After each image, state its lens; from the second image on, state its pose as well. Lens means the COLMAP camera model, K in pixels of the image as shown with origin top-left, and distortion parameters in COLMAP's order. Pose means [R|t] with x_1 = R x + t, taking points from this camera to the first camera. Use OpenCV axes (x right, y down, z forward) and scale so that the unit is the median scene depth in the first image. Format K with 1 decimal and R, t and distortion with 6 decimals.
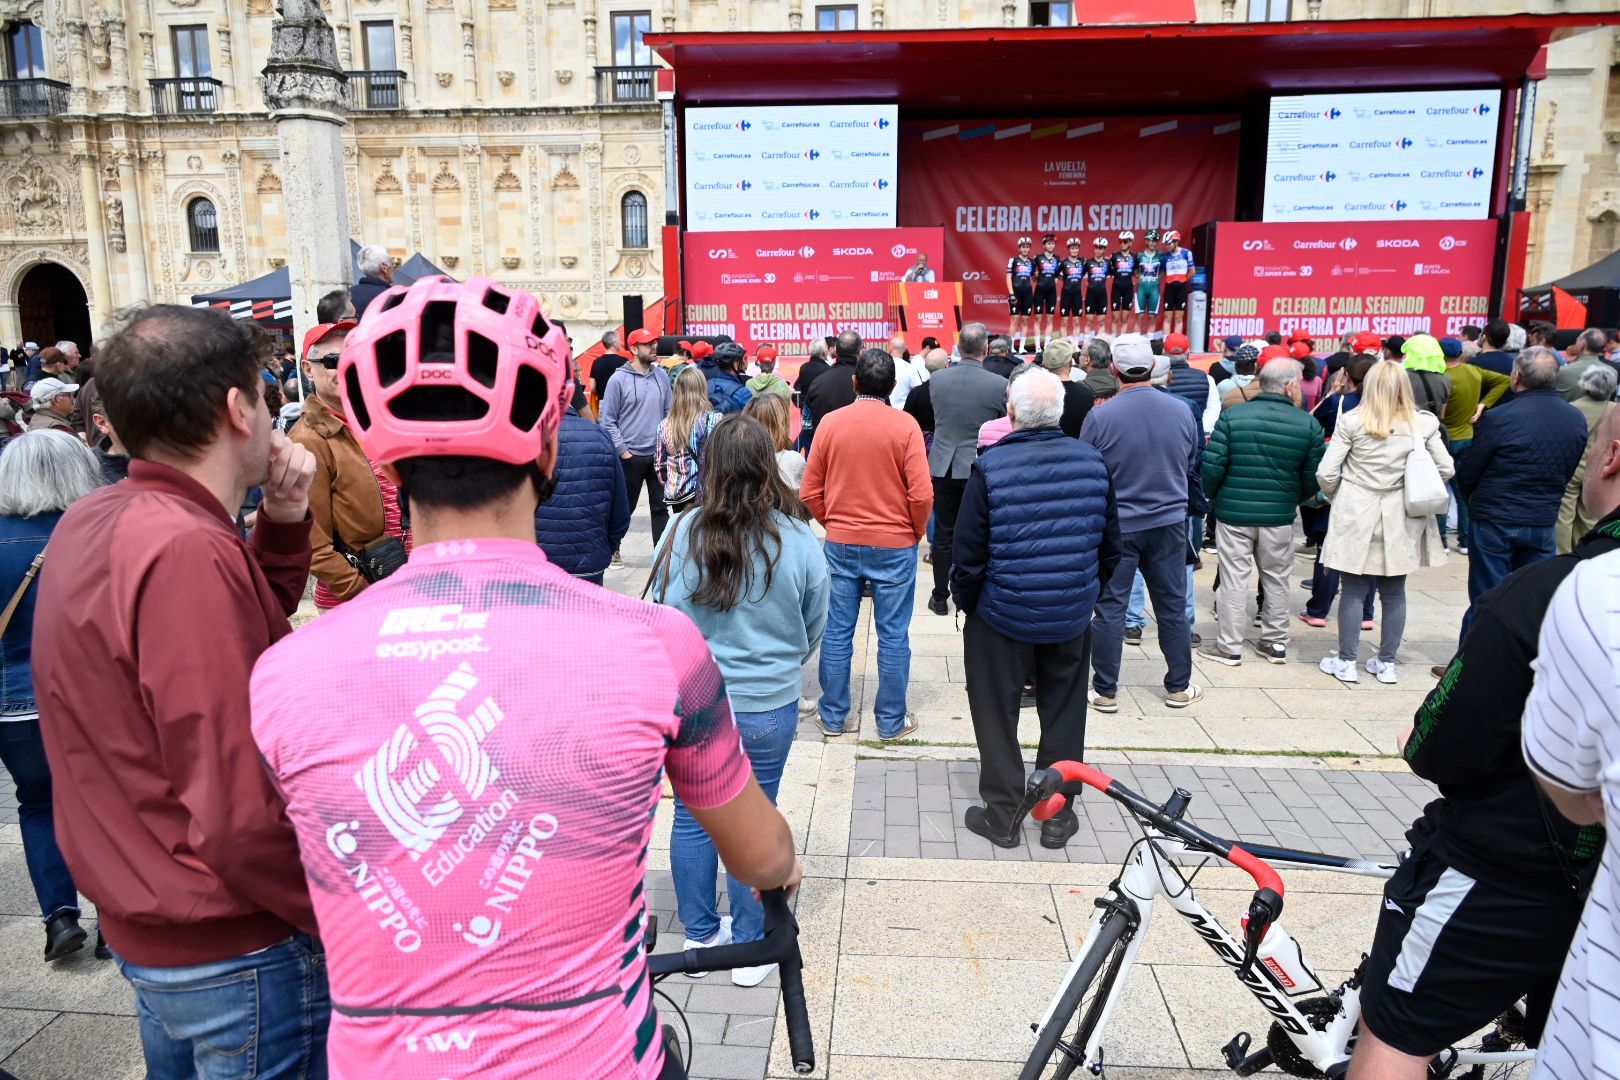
lens RADIAL K [[1155.2, 0, 813.8], [0, 1155.2, 538.1], [0, 0, 1]] dist [0.003548, 0.005195]
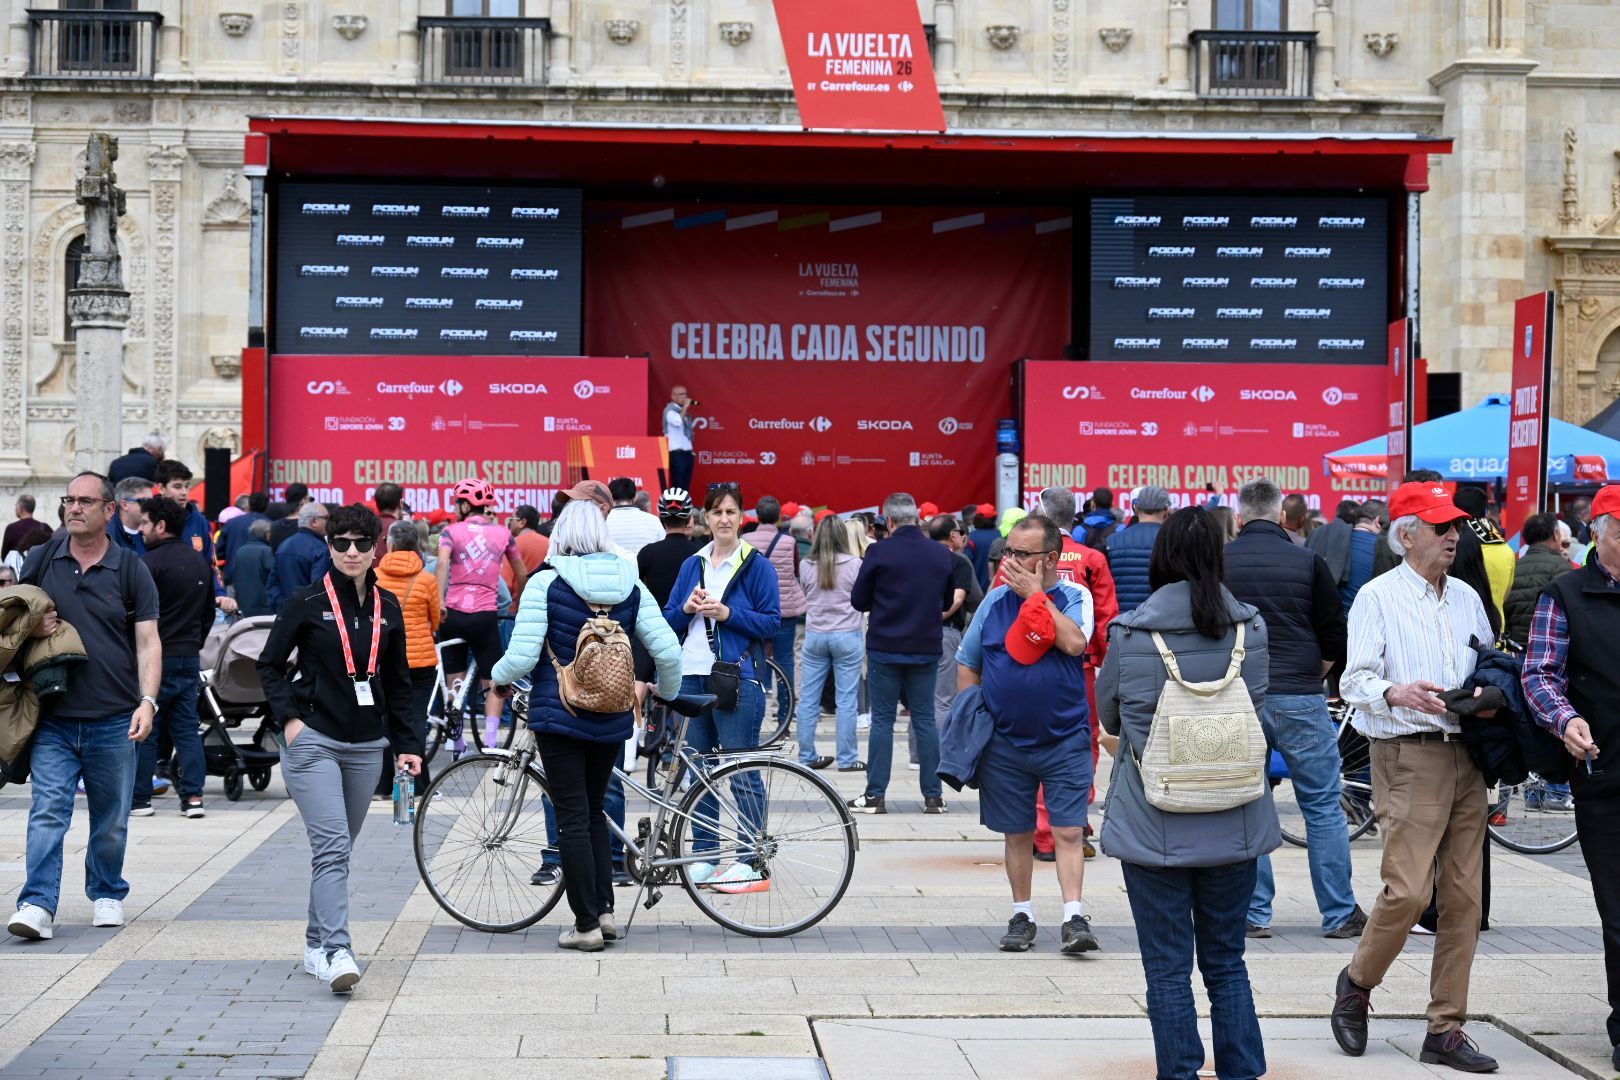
lens RADIAL K [[3338.4, 0, 810.0], [0, 3338.4, 540.0], [0, 0, 1]] dist [-0.004142, 0.220888]
pose [[0.991950, 0.014327, 0.125814, -0.041216], [0.007126, 0.985689, -0.168425, 0.172883], [-0.126427, 0.167966, 0.977652, -0.924886]]
